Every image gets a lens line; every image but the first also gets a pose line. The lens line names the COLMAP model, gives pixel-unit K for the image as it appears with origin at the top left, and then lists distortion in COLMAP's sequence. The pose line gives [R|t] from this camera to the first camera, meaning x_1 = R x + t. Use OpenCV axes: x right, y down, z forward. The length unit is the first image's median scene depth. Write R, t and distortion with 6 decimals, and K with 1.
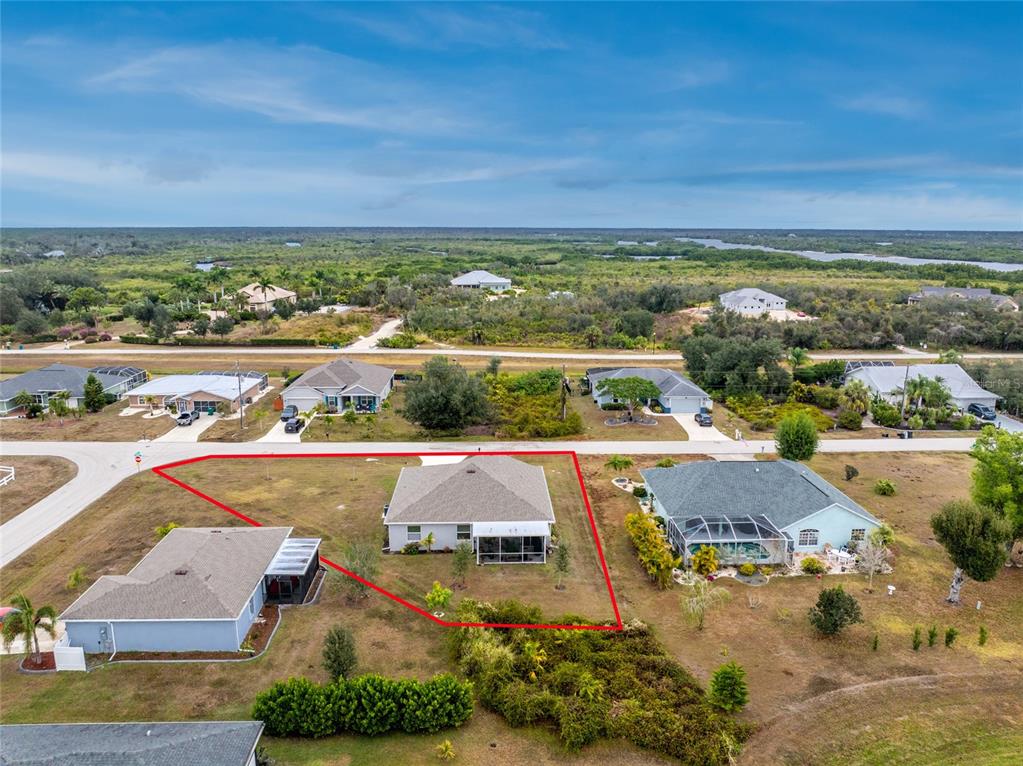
lens RADIAL K [[726.0, 0, 515.2], [0, 726.0, 380.5], [0, 0, 1]] dist [-0.031284, -0.006820]
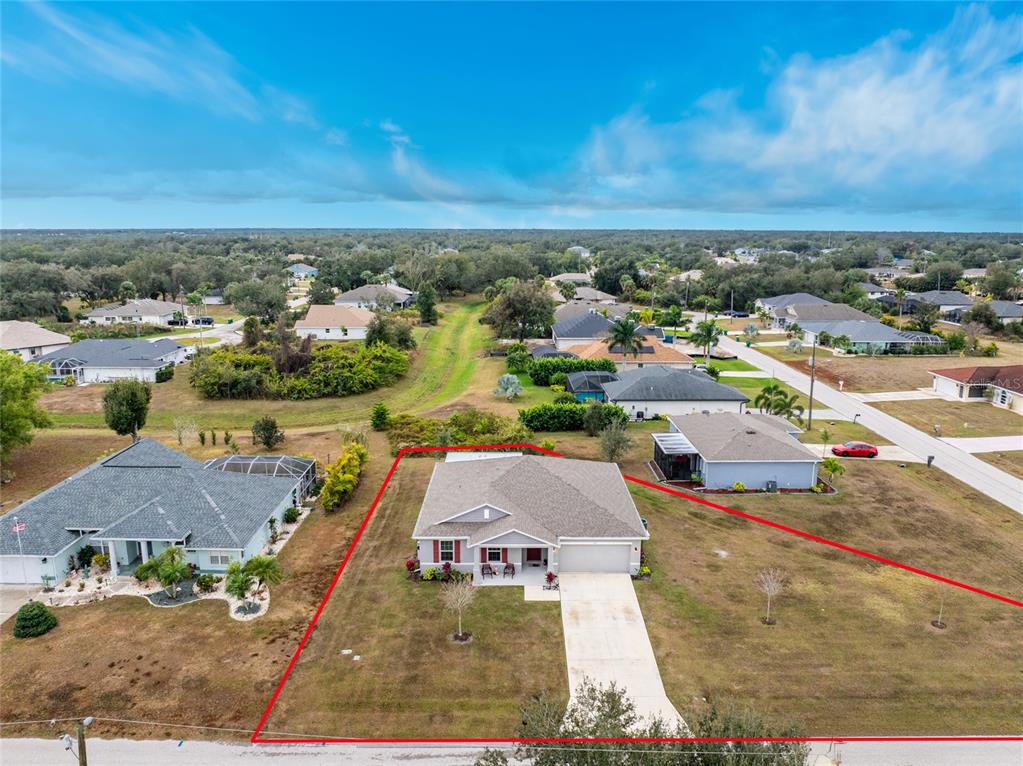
lens RADIAL K [[726.0, 0, 515.2], [0, 726.0, 380.5], [0, 0, 1]] dist [-0.031284, -0.006820]
pose [[-0.999220, -0.020039, 0.034037, -0.056131], [-0.004394, 0.912782, 0.408424, -0.210362], [-0.039253, 0.407955, -0.912158, 1.321752]]
